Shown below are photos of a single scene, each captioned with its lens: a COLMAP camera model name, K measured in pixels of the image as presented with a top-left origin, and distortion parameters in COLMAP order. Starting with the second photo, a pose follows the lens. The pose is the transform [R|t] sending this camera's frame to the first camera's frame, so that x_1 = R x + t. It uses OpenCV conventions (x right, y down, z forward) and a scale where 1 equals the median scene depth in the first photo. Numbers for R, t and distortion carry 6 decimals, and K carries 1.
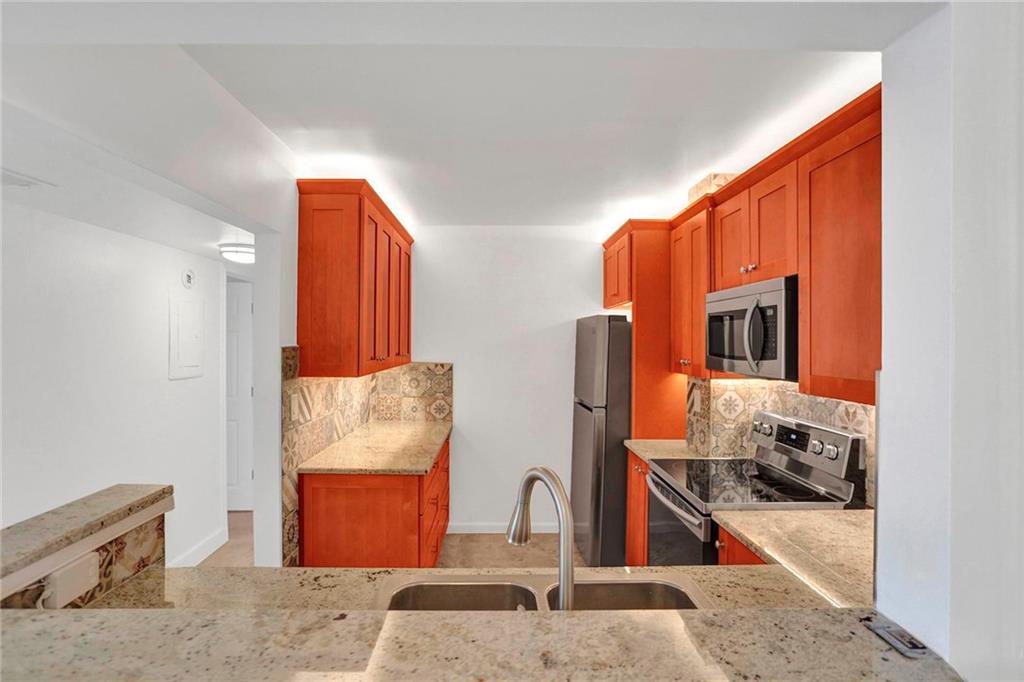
lens RADIAL K [[524.0, 0, 499.8], [0, 524.0, 328.8], [0, 0, 1]] dist [-0.061933, 0.035172]
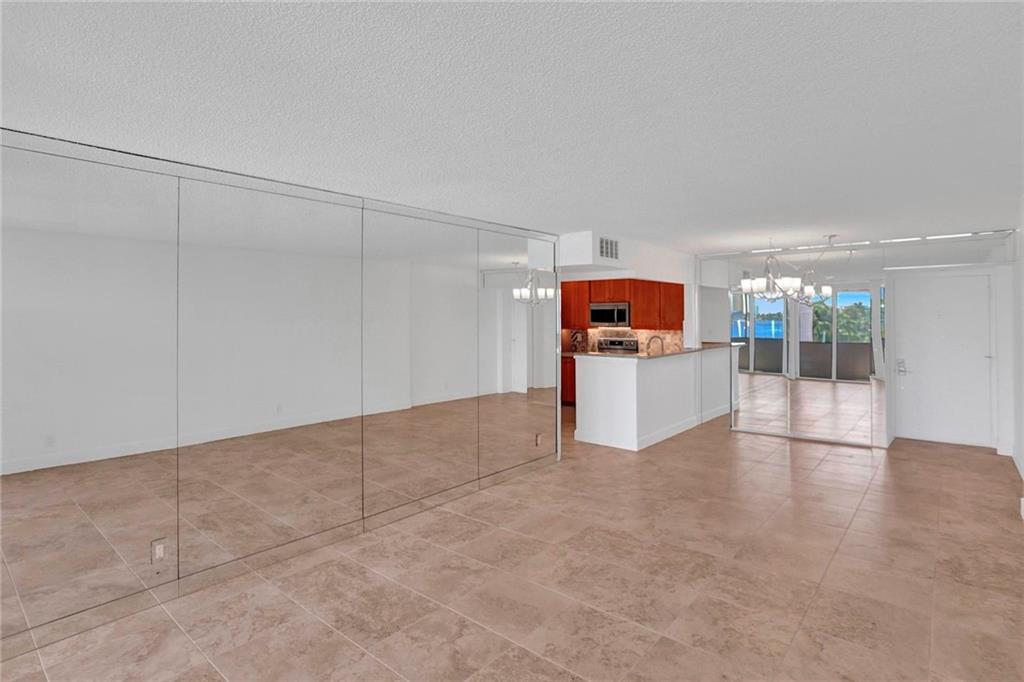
lens RADIAL K [[528.3, 0, 513.2], [0, 528.3, 309.8], [0, 0, 1]] dist [-0.057524, 0.030945]
pose [[0.655828, 0.003048, 0.754904, -2.464199], [-0.007310, 0.999971, 0.002313, -0.031410], [-0.754875, -0.007035, 0.655832, -0.830887]]
